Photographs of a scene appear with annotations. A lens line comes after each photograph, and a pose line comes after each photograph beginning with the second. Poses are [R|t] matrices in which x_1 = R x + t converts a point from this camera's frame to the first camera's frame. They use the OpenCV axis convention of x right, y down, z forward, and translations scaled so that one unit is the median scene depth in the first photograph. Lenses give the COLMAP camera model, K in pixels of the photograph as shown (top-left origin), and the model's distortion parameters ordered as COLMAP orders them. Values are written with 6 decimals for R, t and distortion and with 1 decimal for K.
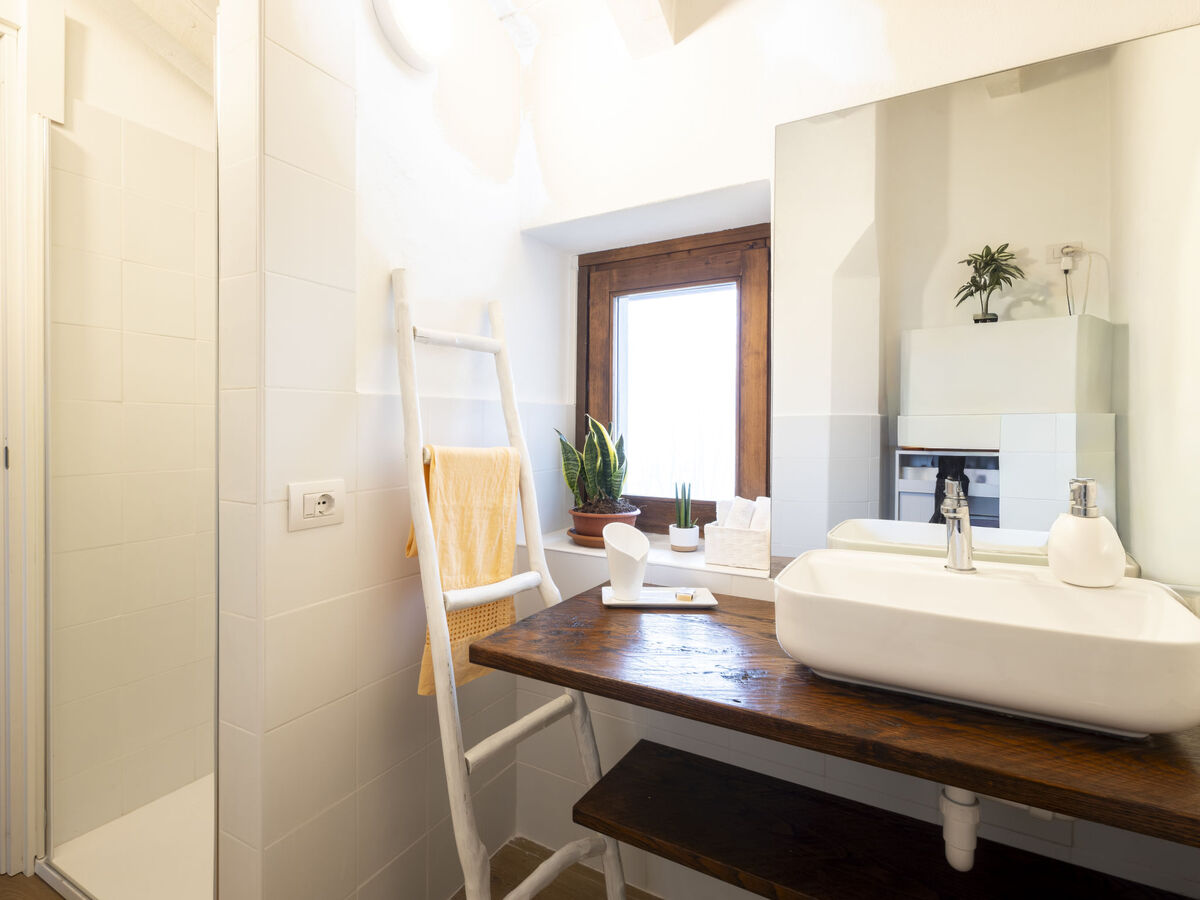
lens RADIAL K [[624.4, 0, 597.9], [0, 624.4, 442.1], [0, 0, 1]] dist [0.008727, -0.004722]
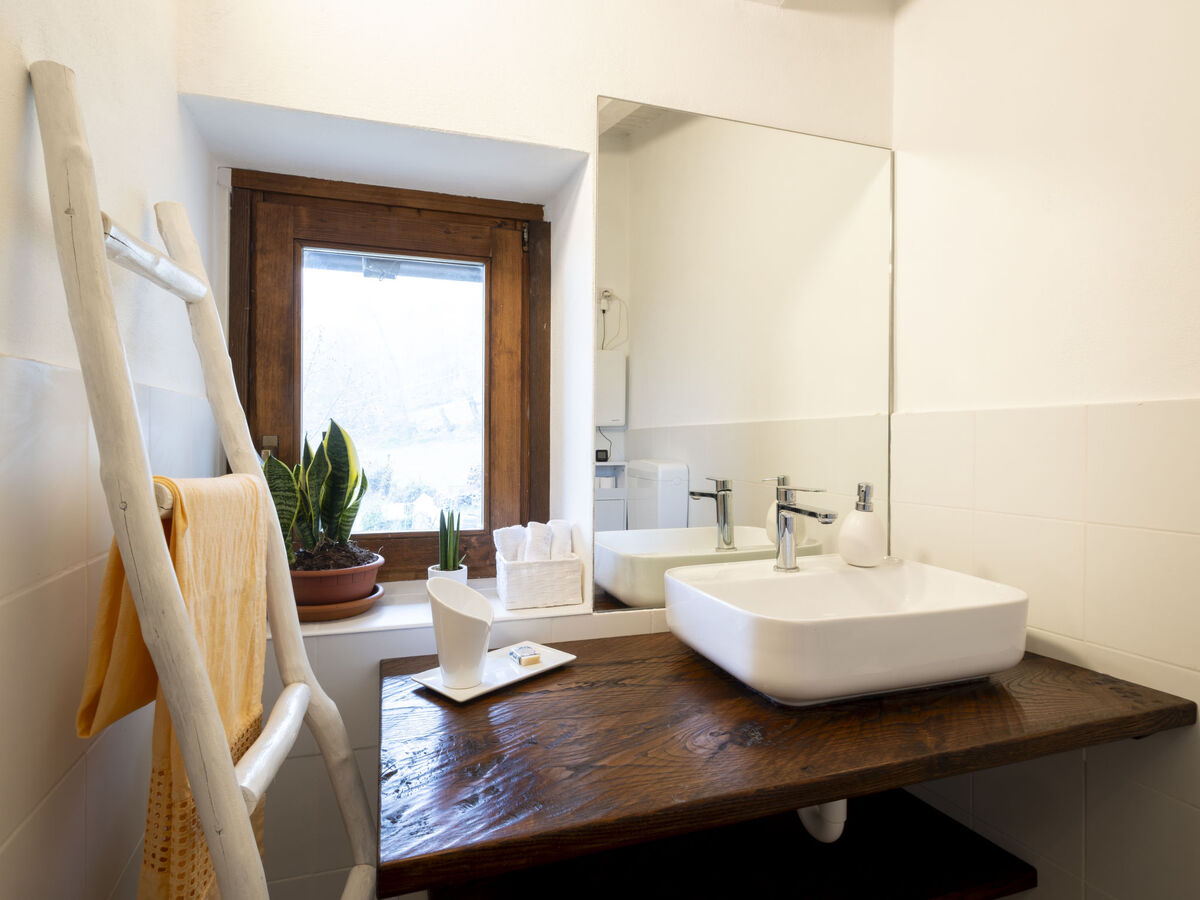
lens RADIAL K [[624.4, 0, 599.1], [0, 624.4, 448.9], [0, 0, 1]] dist [0.008727, -0.004722]
pose [[0.661933, -0.011909, 0.749468, -0.306347], [0.016192, 0.999868, 0.001588, -0.008991], [-0.749388, 0.011084, 0.662039, 0.344048]]
